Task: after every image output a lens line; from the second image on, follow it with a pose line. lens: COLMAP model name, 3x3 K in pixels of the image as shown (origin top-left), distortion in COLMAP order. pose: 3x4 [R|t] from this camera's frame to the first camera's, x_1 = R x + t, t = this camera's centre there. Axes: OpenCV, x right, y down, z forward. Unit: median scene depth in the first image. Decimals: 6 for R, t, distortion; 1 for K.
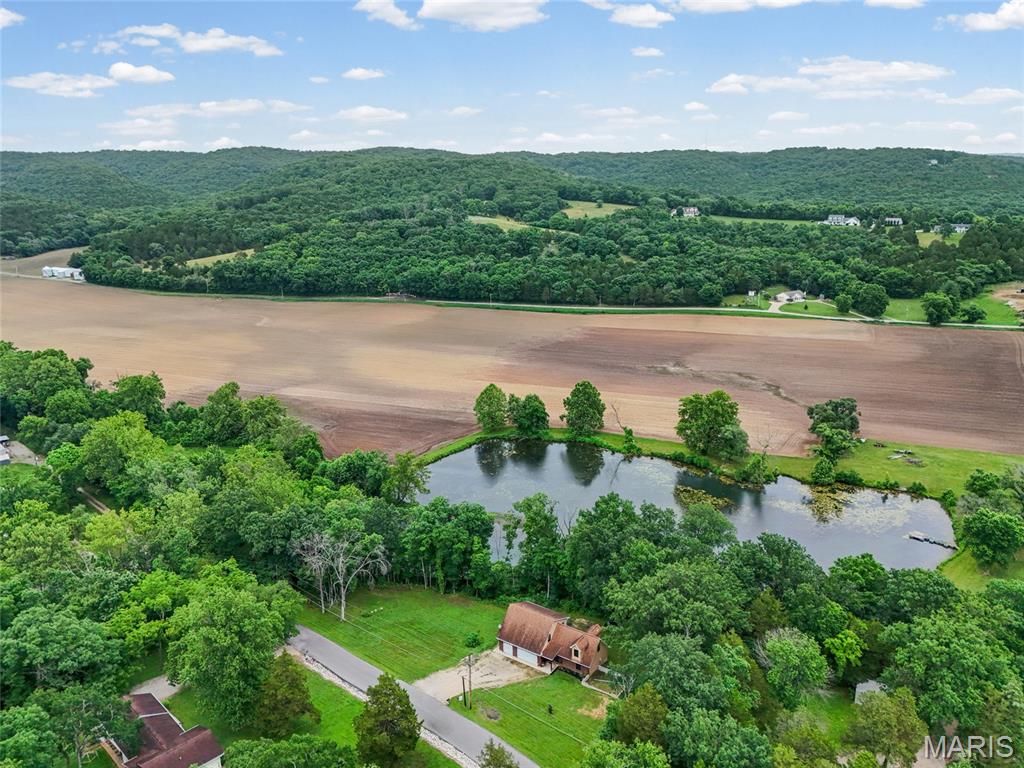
lens RADIAL K [[764.5, 0, 513.4], [0, 764.5, 407.0], [0, 0, 1]] dist [0.086621, -0.099900]
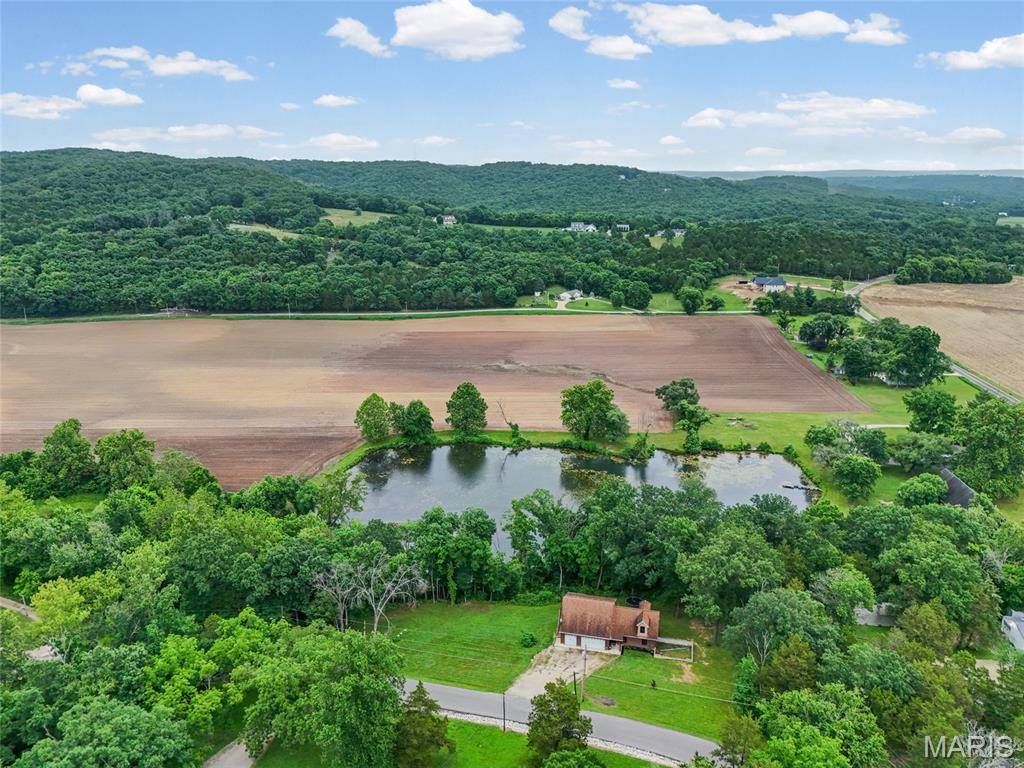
lens RADIAL K [[750.9, 0, 515.1], [0, 750.9, 385.3], [0, 0, 1]] dist [0.088055, -0.094195]
pose [[0.929012, -0.086528, 0.359792, -0.120302], [0.097945, 0.995099, -0.013588, -0.005761], [-0.356853, 0.047863, 0.932934, 0.018070]]
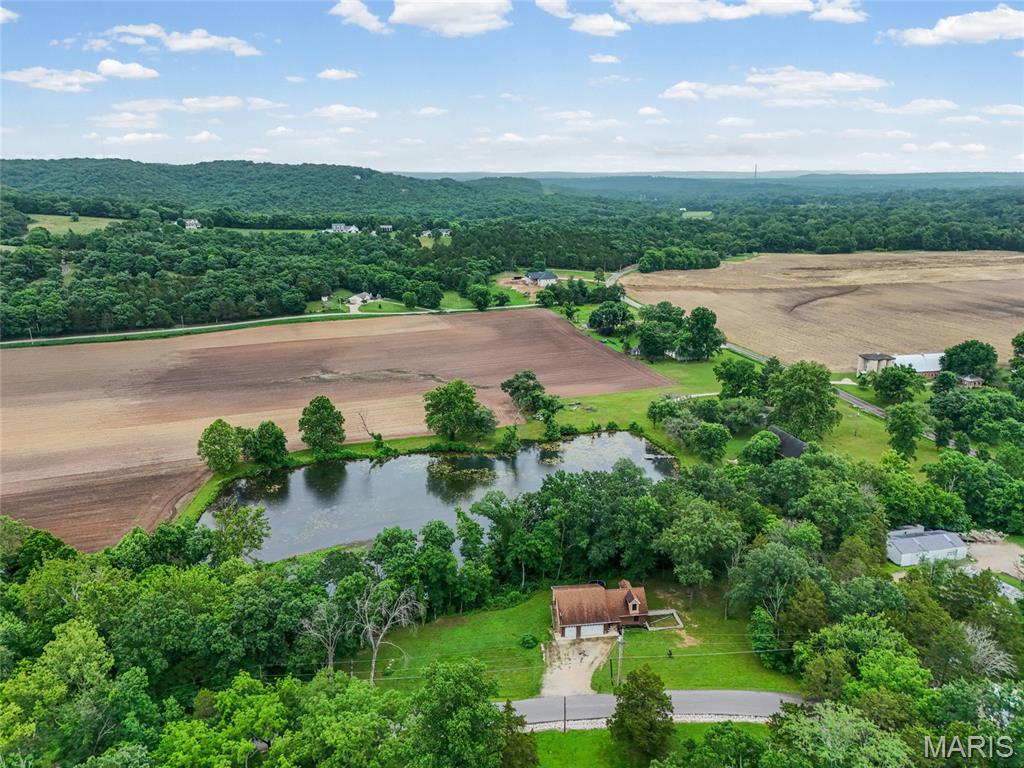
lens RADIAL K [[750.9, 0, 515.1], [0, 750.9, 385.3], [0, 0, 1]] dist [0.088055, -0.094195]
pose [[0.735548, -0.172185, 0.655226, -0.198756], [0.195785, 0.979921, 0.037726, -0.020218], [-0.648566, 0.100534, 0.754490, 0.068889]]
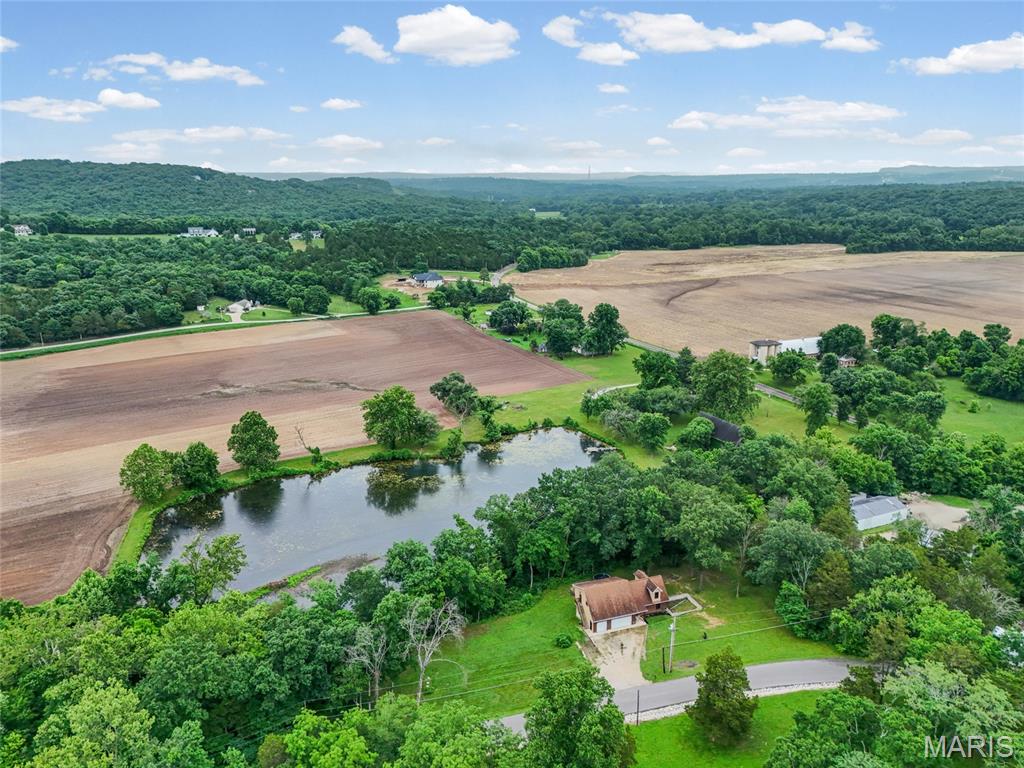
lens RADIAL K [[750.9, 0, 515.1], [0, 750.9, 385.3], [0, 0, 1]] dist [0.088055, -0.094195]
pose [[0.581199, -0.209549, 0.786319, -0.240765], [0.240603, 0.967326, 0.079947, -0.034709], [-0.777379, 0.142725, 0.612626, 0.118803]]
